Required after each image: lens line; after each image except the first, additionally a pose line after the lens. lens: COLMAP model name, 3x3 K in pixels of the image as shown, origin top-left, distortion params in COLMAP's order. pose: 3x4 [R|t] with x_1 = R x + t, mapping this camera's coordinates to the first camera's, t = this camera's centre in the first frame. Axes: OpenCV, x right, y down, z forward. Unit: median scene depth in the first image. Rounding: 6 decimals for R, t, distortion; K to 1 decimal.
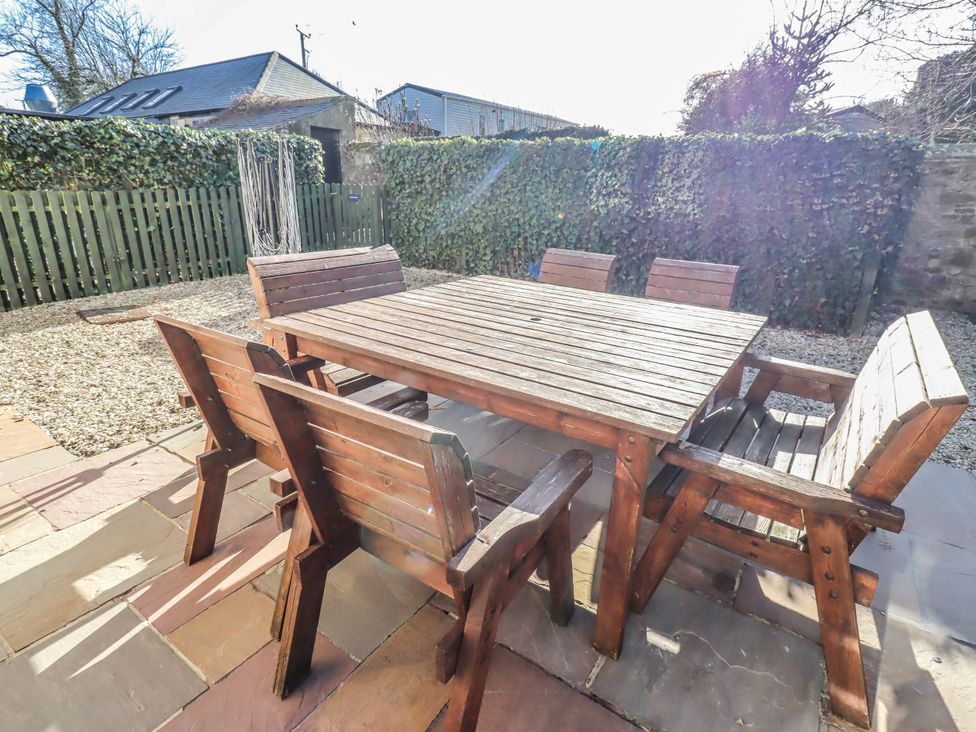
lens RADIAL K [[510.7, 0, 497.1], [0, 510.7, 350.2], [0, 0, 1]] dist [0.007368, -0.001381]
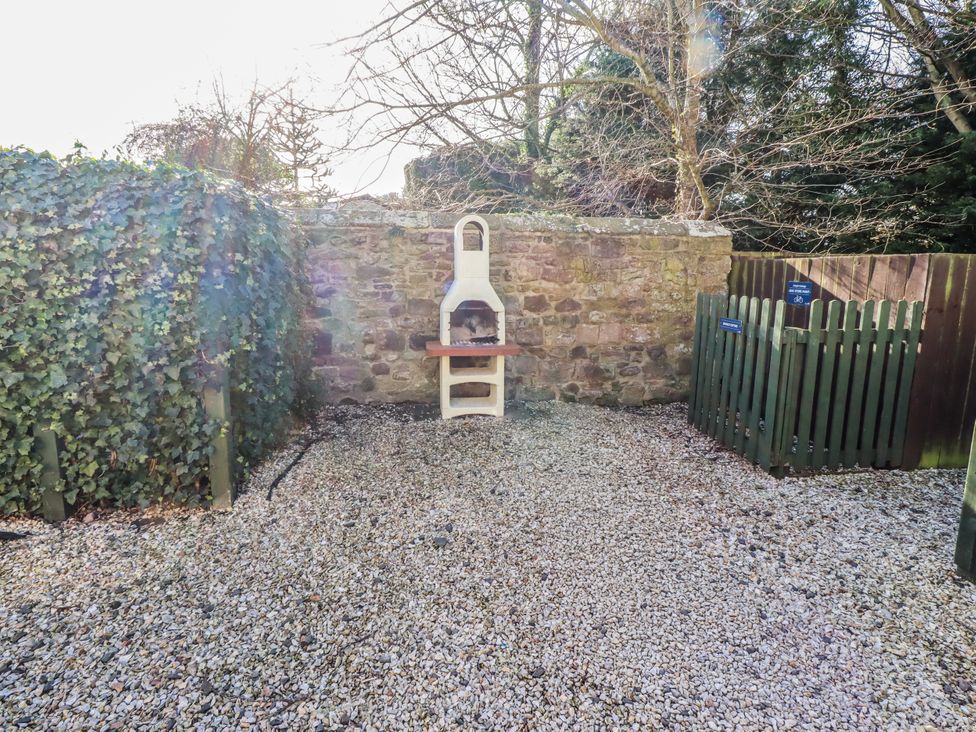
lens RADIAL K [[510.7, 0, 497.1], [0, 510.7, 350.2], [0, 0, 1]] dist [0.007368, -0.001381]
pose [[0.722902, -0.119512, 0.680536, 0.471718], [0.217998, 0.974072, -0.060508, -0.080230], [-0.655660, 0.192097, 0.730212, 0.291735]]
